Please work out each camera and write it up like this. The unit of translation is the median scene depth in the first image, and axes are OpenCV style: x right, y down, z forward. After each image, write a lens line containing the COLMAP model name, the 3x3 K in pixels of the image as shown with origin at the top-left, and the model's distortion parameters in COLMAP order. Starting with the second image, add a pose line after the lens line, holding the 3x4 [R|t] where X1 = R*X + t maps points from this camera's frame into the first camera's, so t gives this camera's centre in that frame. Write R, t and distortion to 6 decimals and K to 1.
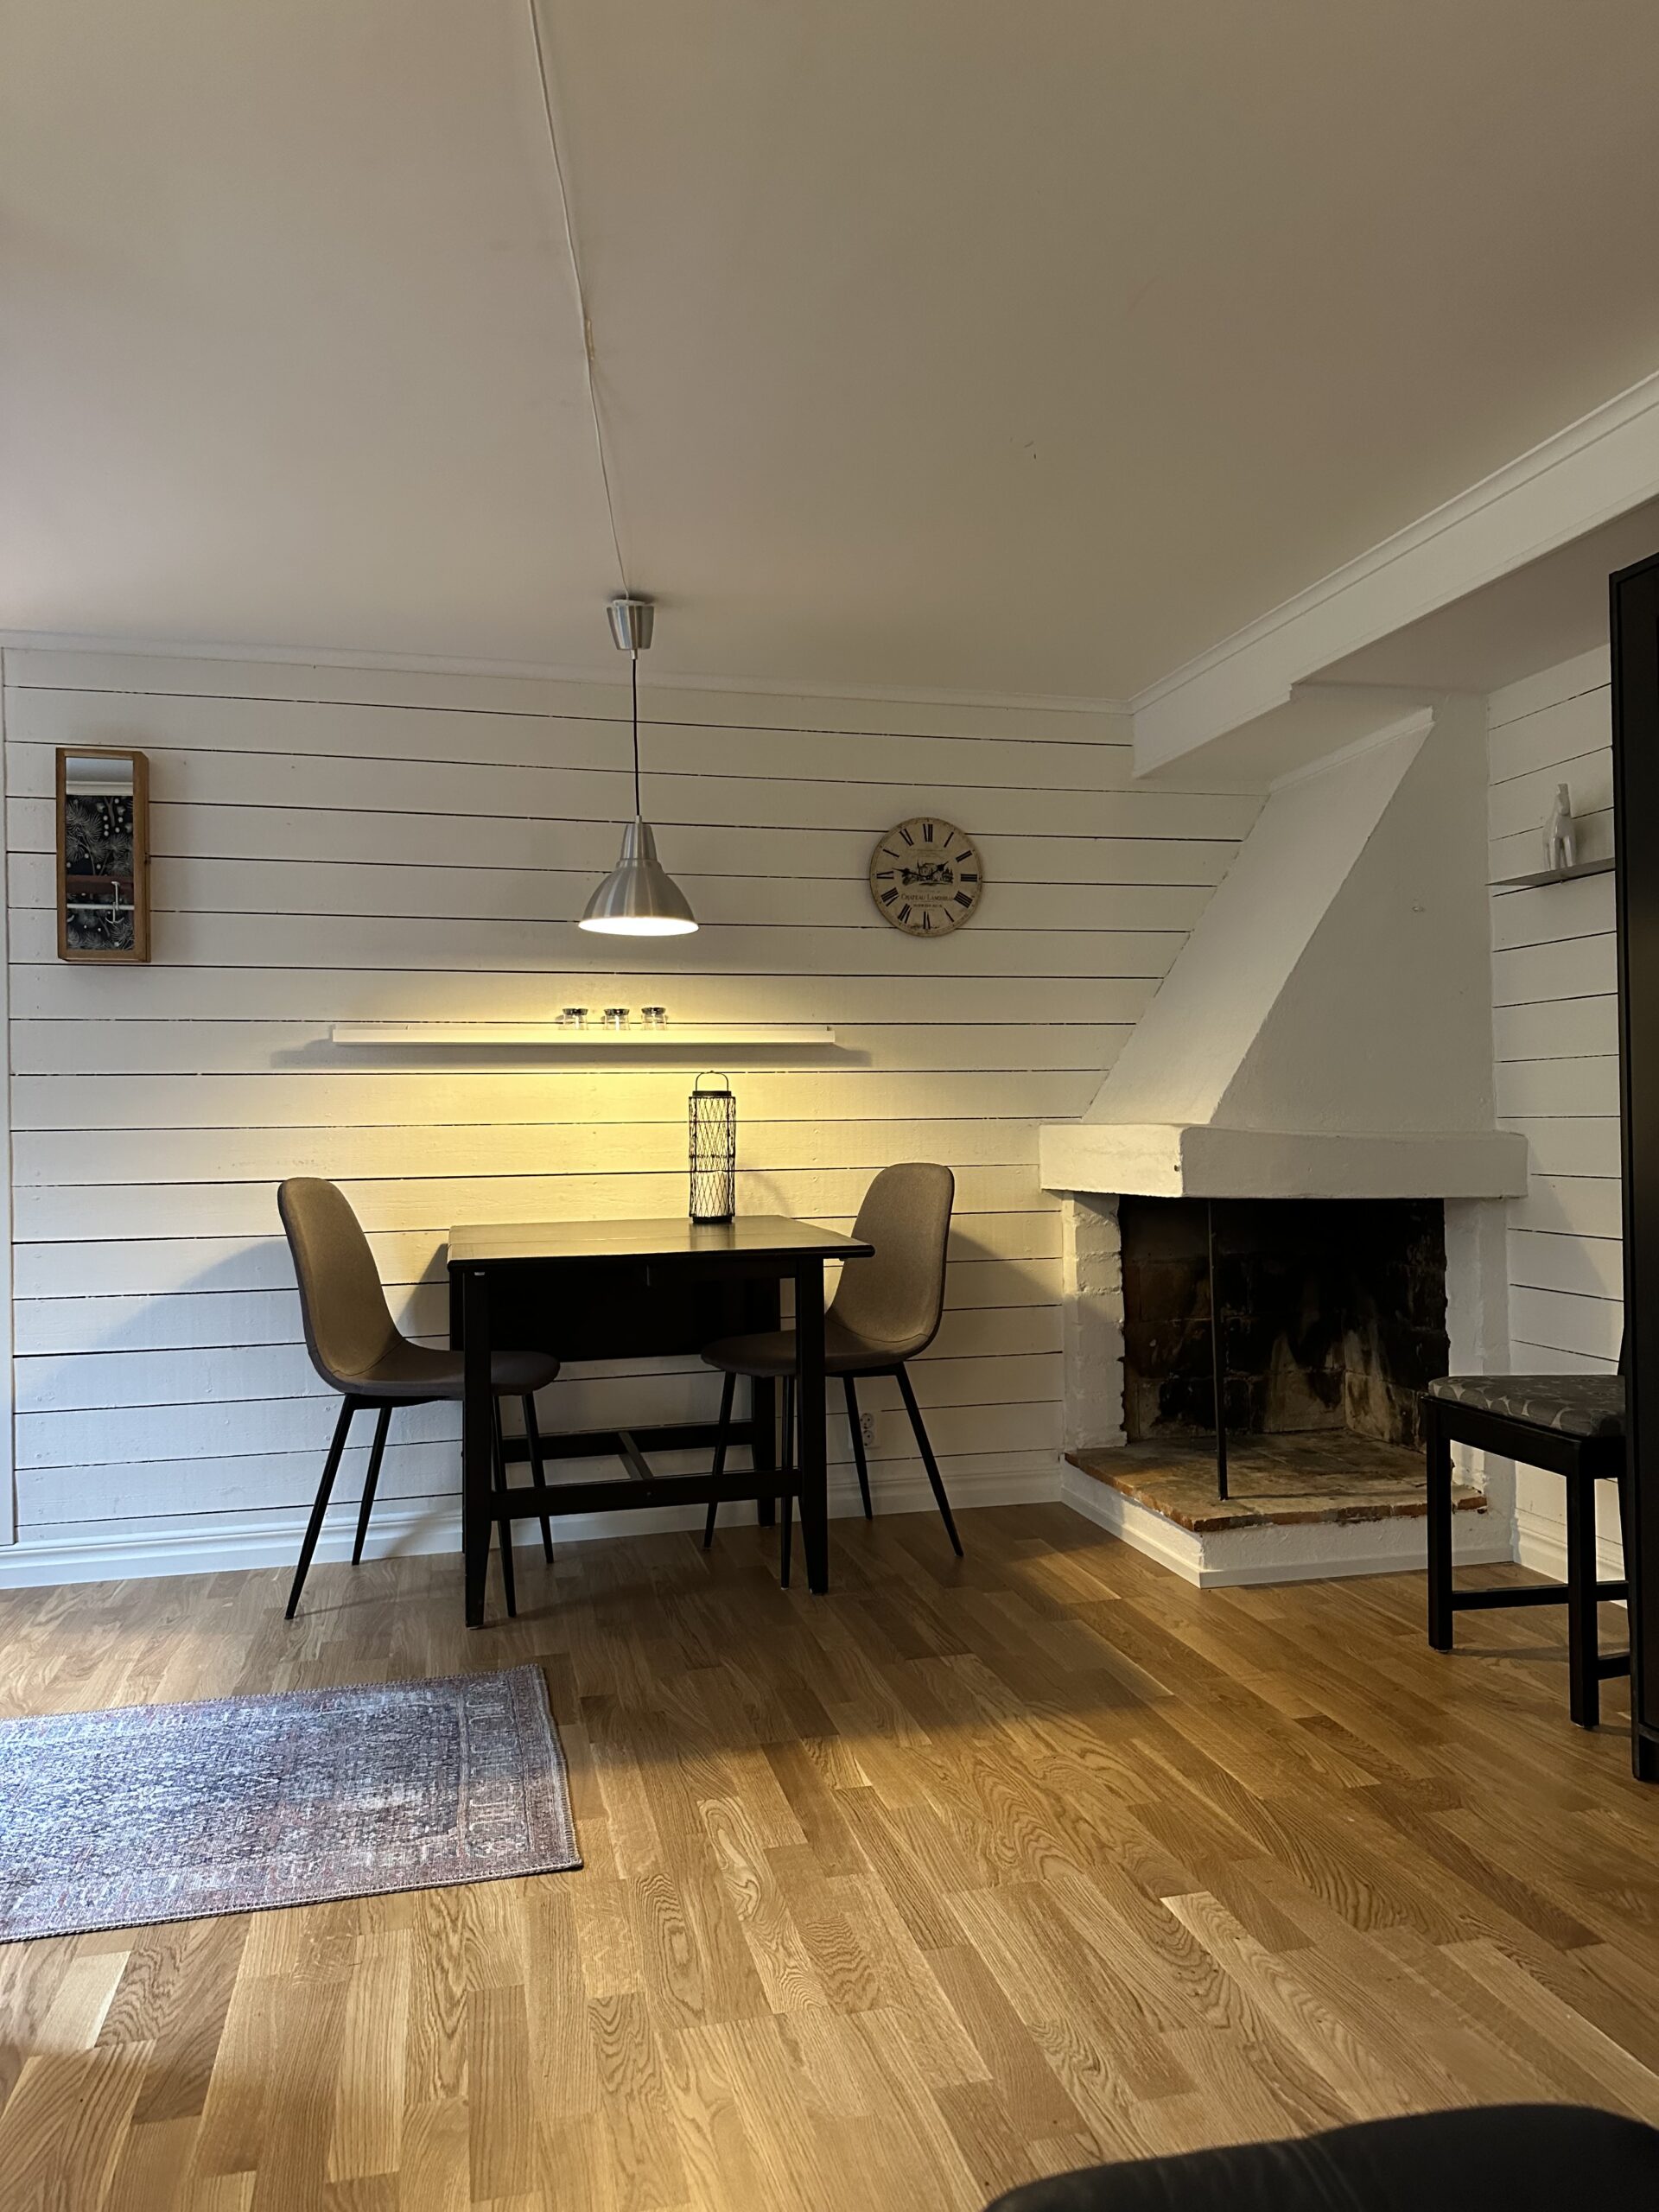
lens RADIAL K [[1541.4, 0, 829.5], [0, 1541.4, 1106.0], [0, 0, 1]] dist [0.106413, -0.123504]
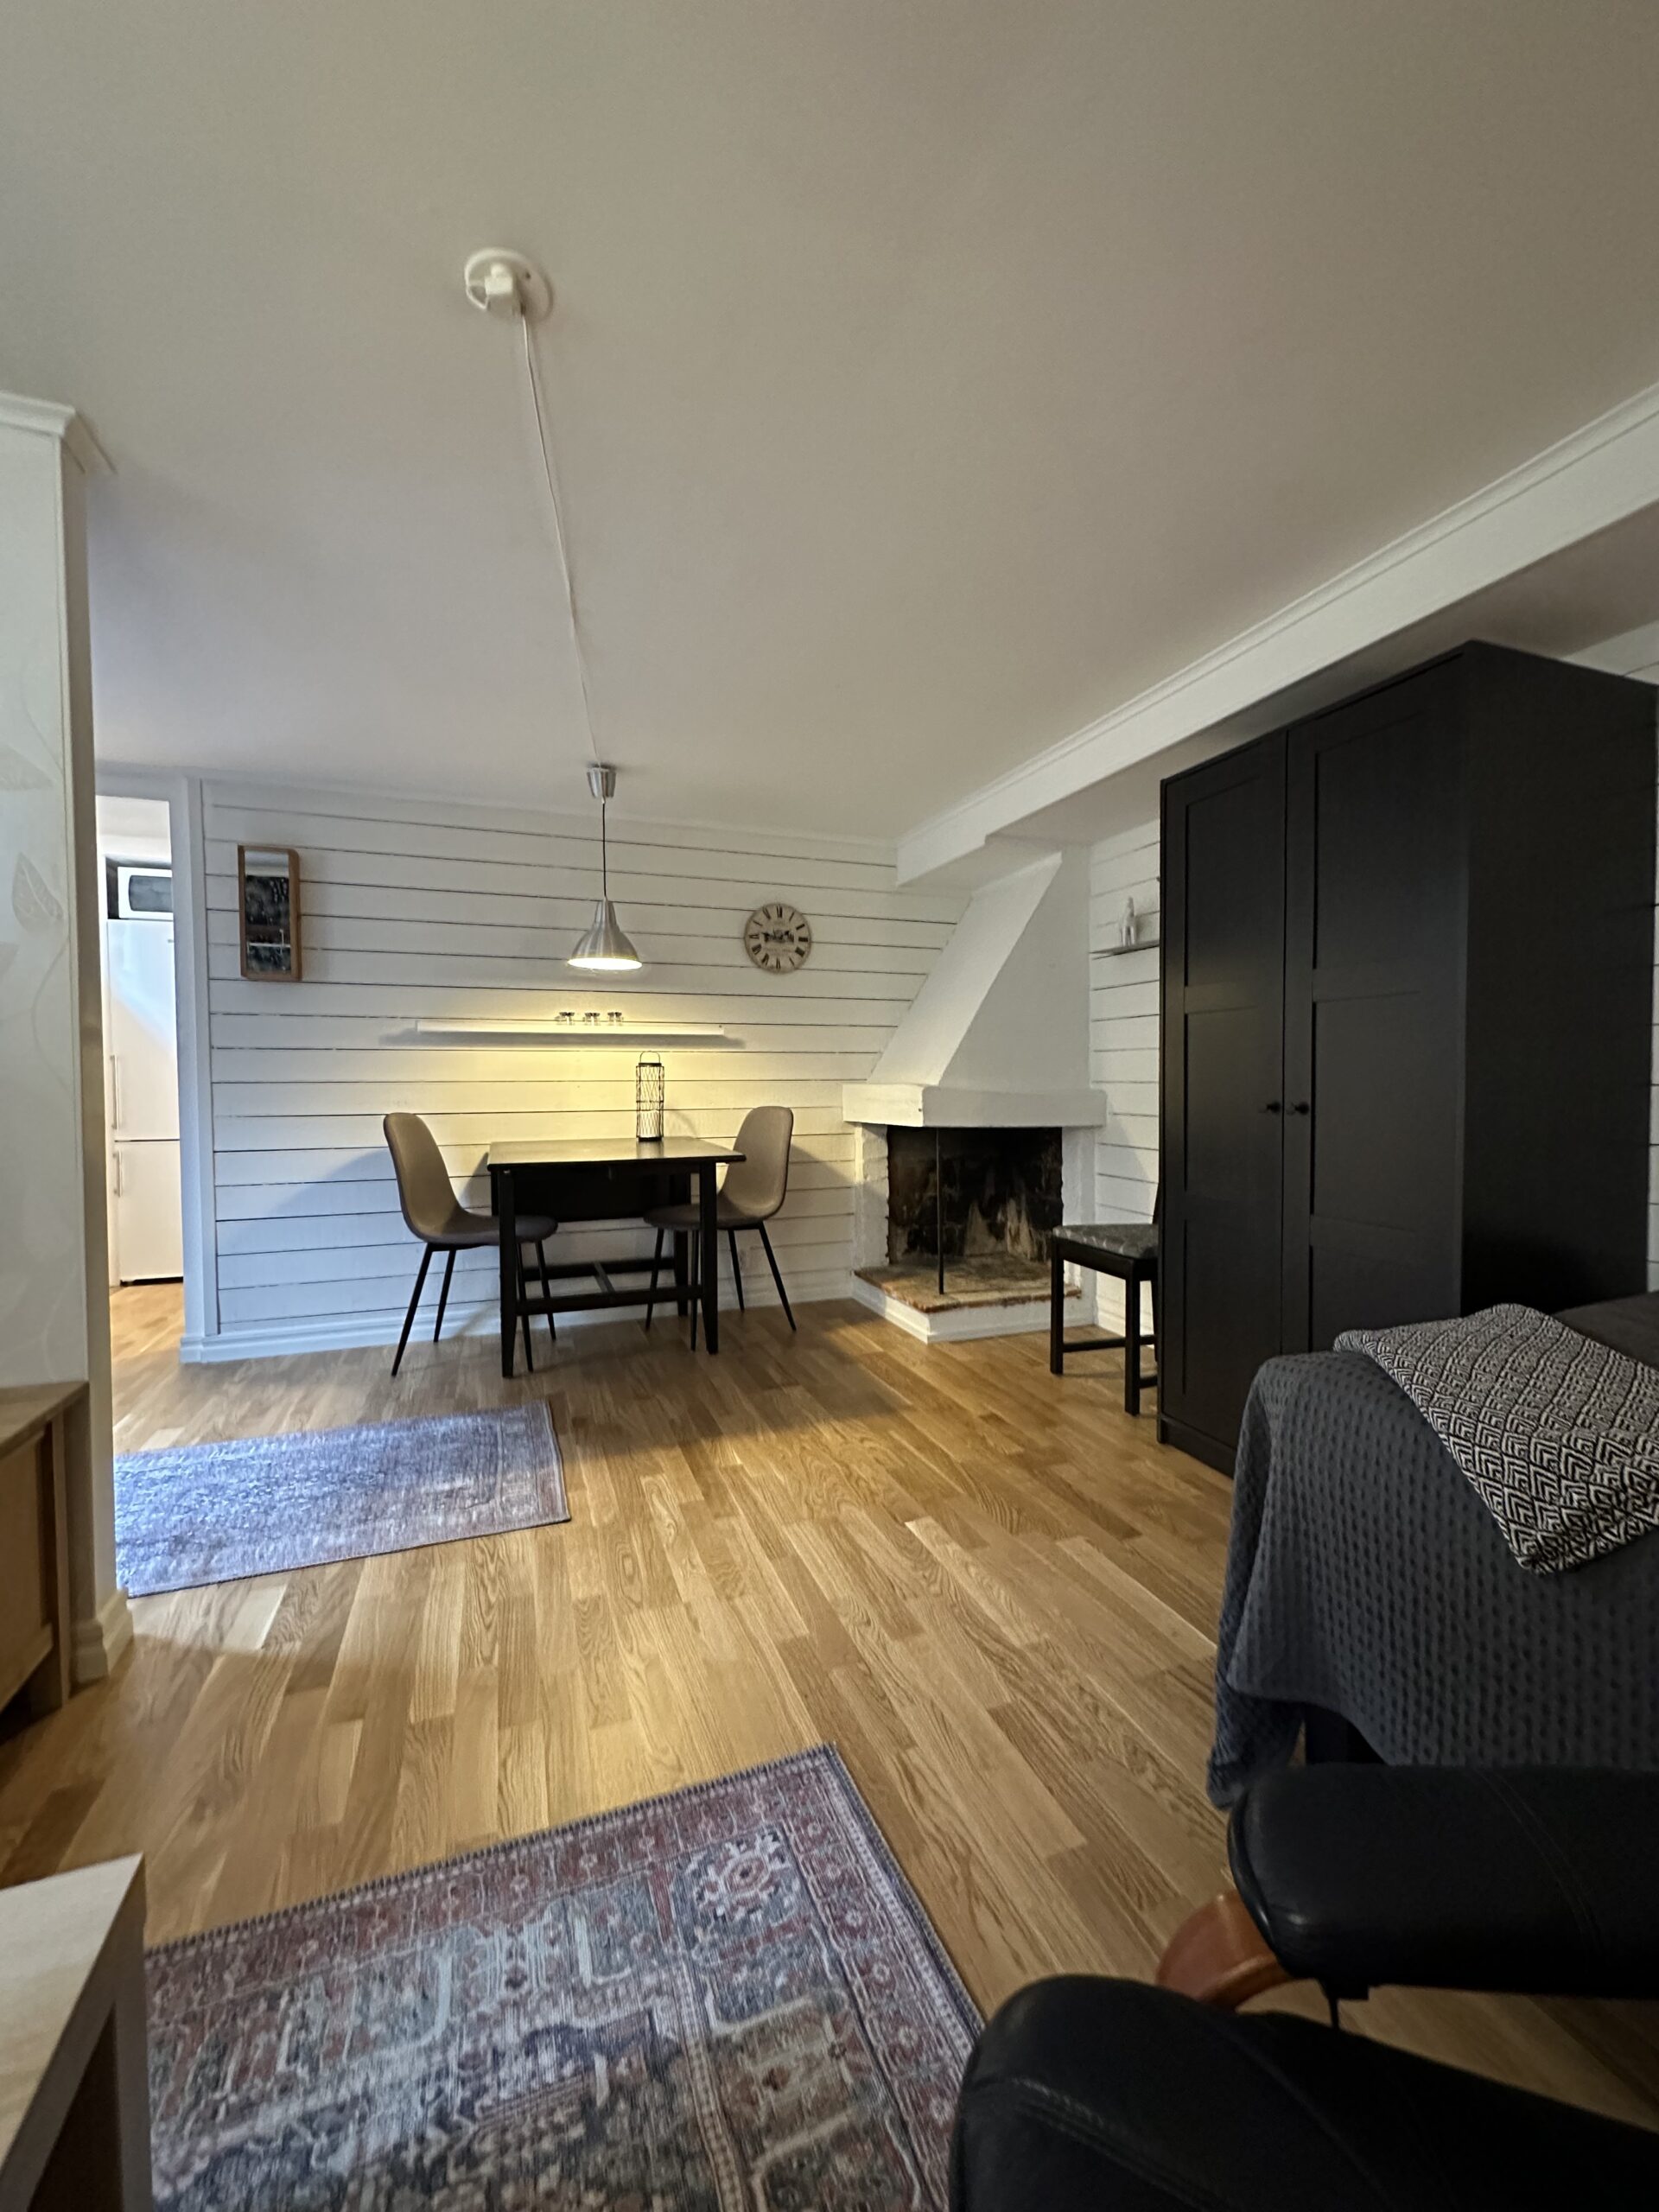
lens RADIAL K [[879.5, 0, 823.5], [0, 879.5, 1100.5], [0, 0, 1]] dist [0.007176, 0.000058]
pose [[0.993380, 0.005244, 0.114754, 0.001967], [-0.009208, 0.999378, 0.034034, -0.003333], [-0.114505, -0.034865, 0.992811, 0.028121]]
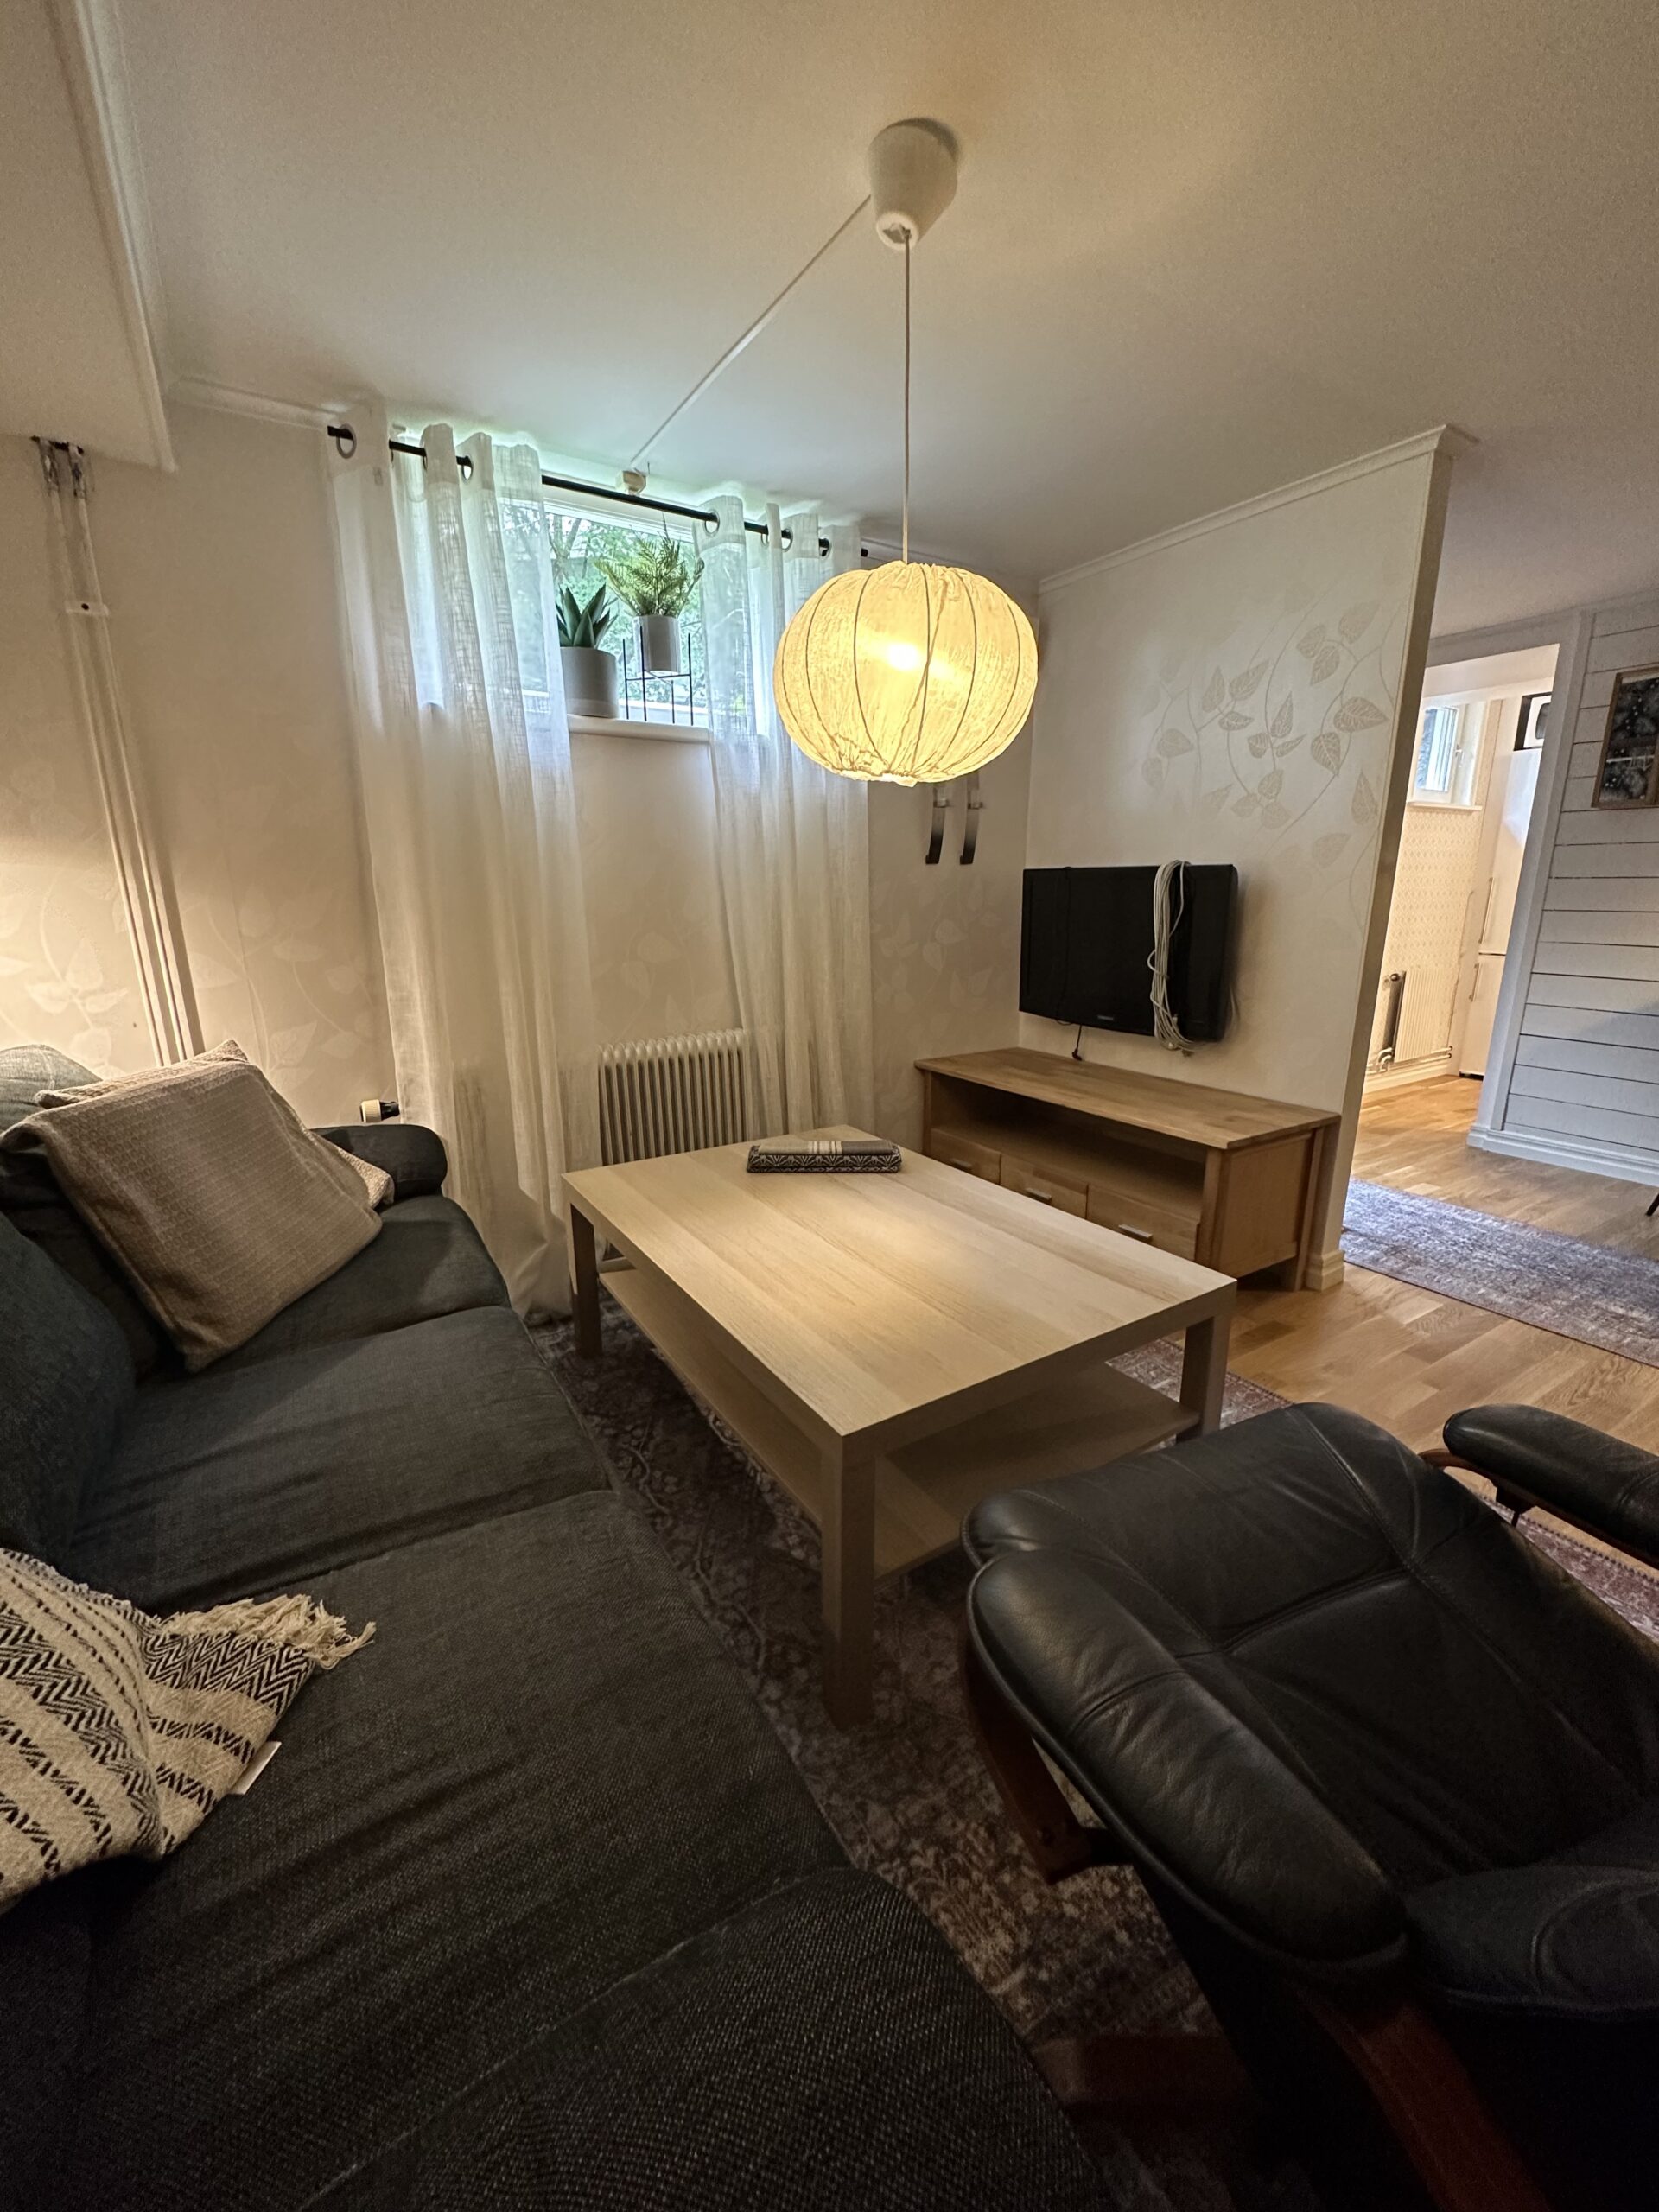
lens RADIAL K [[879.5, 0, 823.5], [0, 879.5, 1100.5], [0, 0, 1]] dist [0.007176, 0.000058]
pose [[0.313469, 0.239010, -0.919027, 0.245872], [0.010180, 0.966905, 0.254934, -0.047734], [0.949544, -0.089269, 0.300662, -0.124317]]
